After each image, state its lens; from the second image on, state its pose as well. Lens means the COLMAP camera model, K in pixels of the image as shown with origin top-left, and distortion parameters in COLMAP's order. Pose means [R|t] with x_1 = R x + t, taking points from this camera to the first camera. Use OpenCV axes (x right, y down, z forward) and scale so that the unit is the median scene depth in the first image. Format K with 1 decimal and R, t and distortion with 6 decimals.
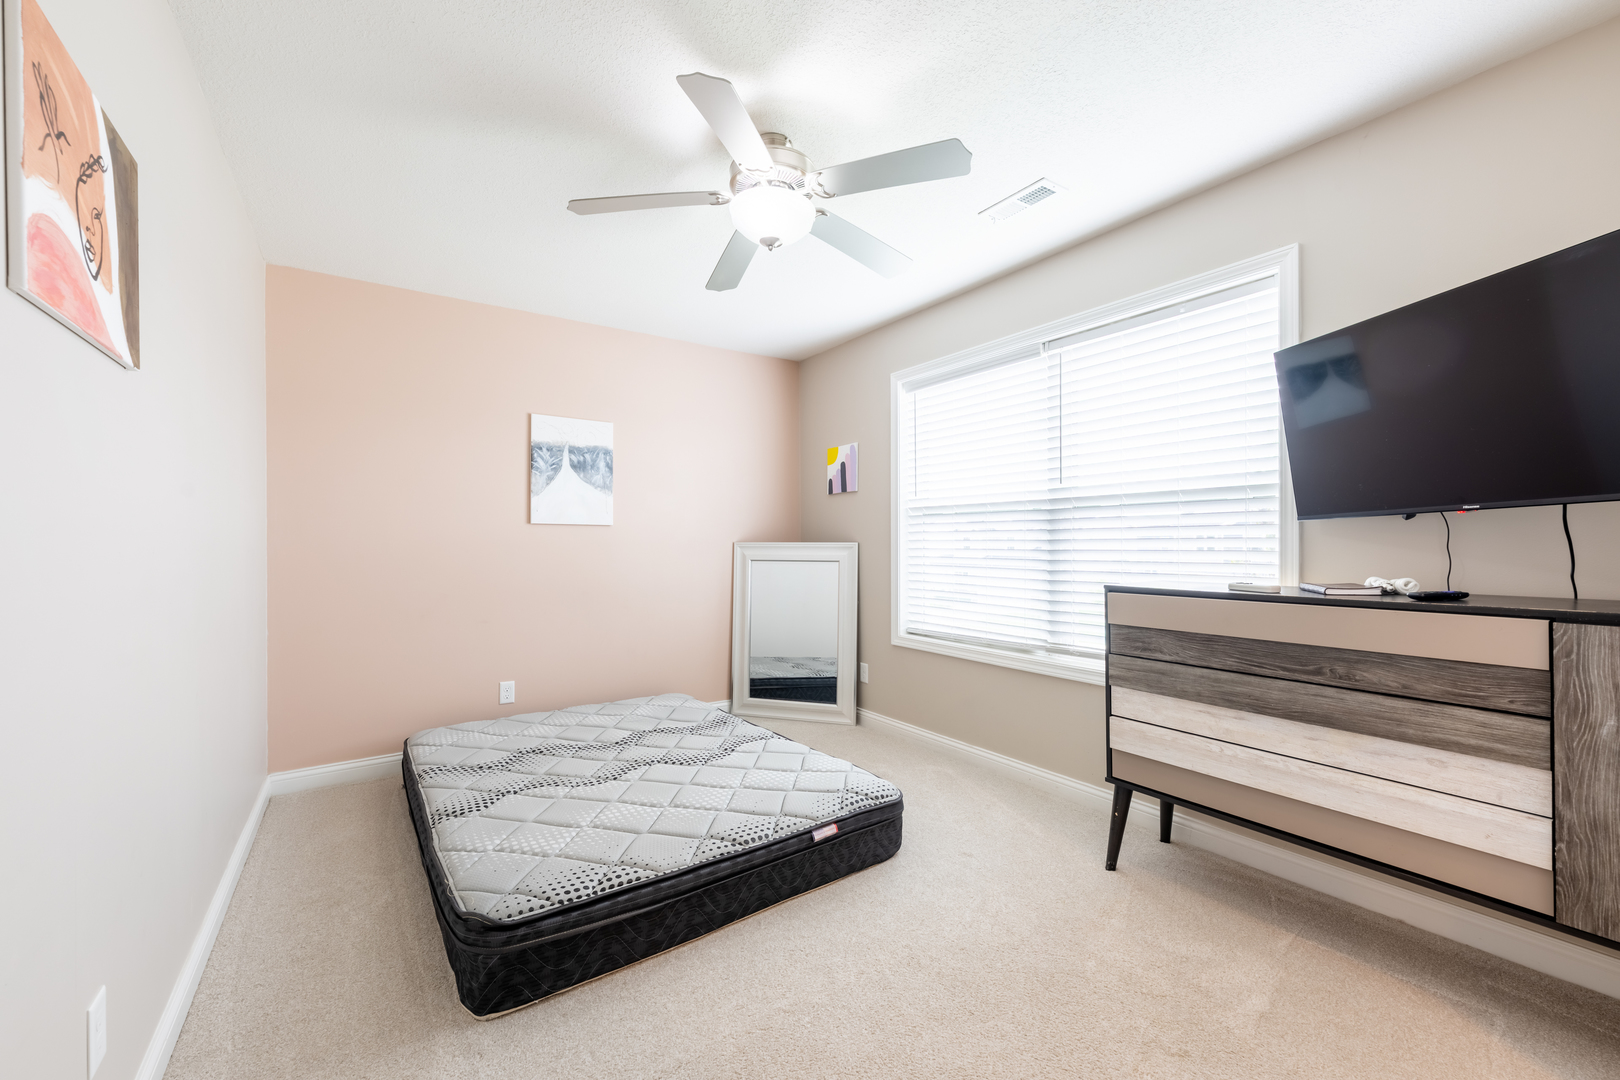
lens RADIAL K [[635.9, 0, 809.8], [0, 635.9, 542.6], [0, 0, 1]] dist [-0.002295, -0.000373]
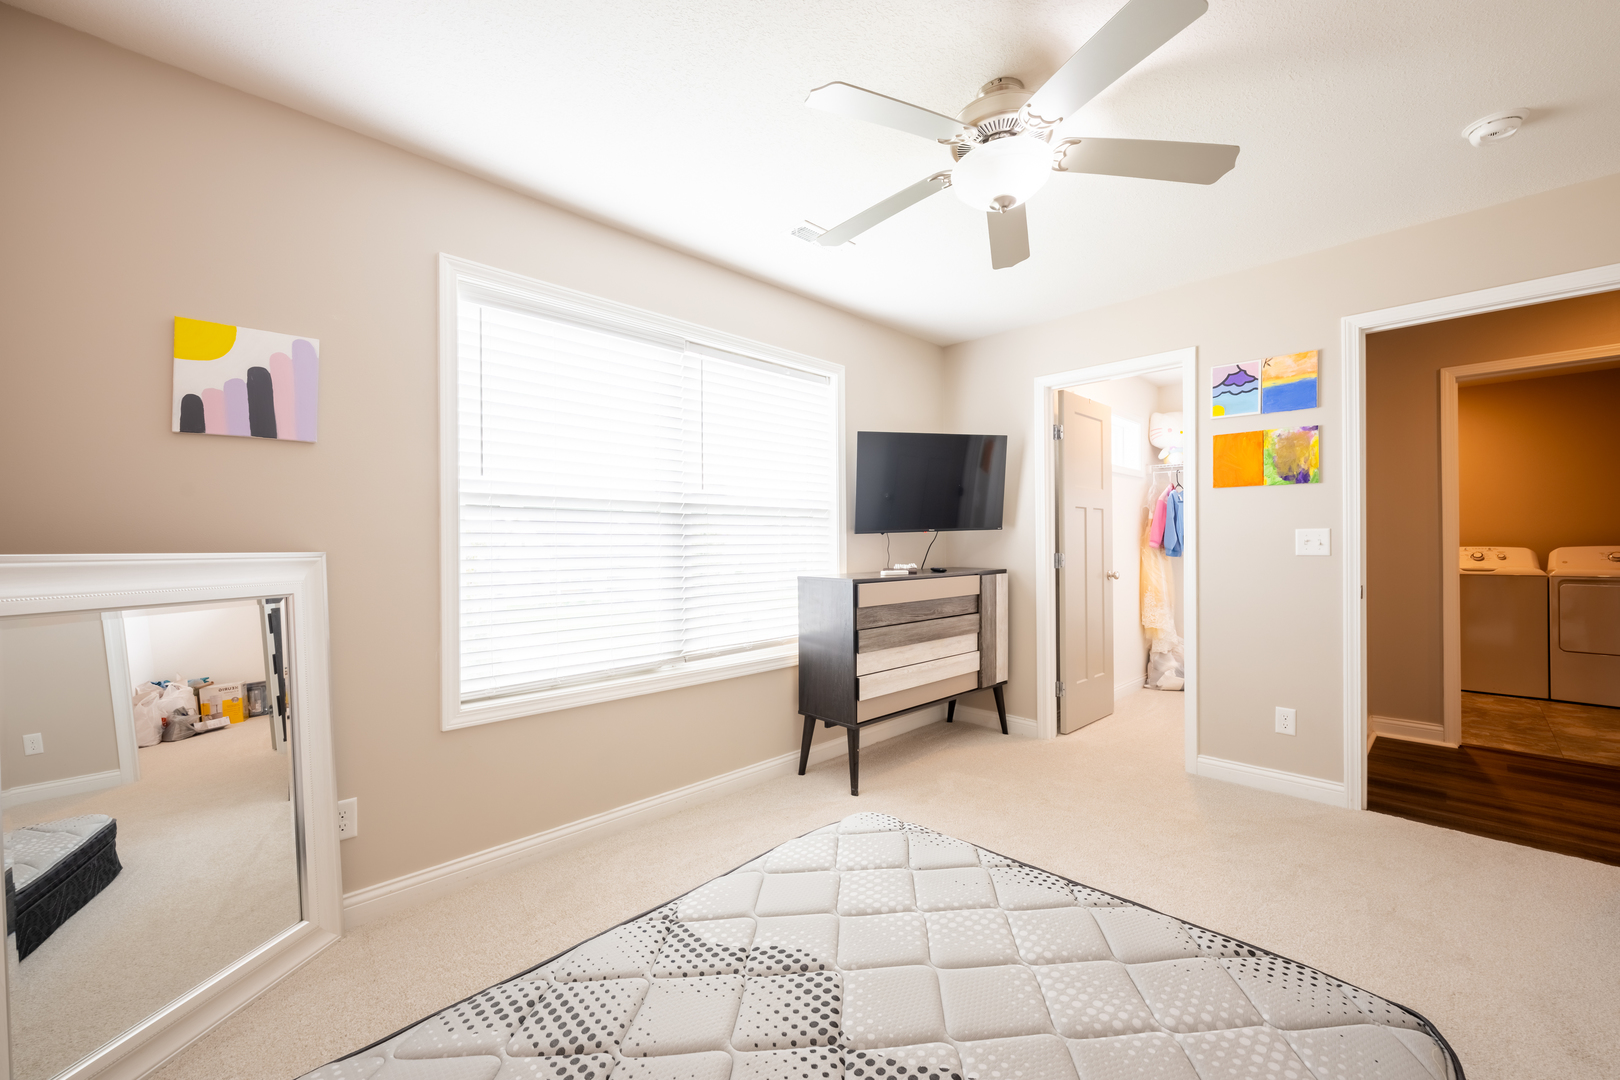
lens RADIAL K [[635.9, 0, 809.2], [0, 635.9, 541.0], [0, 0, 1]] dist [-0.002295, -0.000373]
pose [[-0.167320, 0.007434, 0.985875, -0.603574], [0.007612, 0.999952, -0.006248, -0.003573], [-0.985873, 0.006459, -0.167369, 0.971162]]
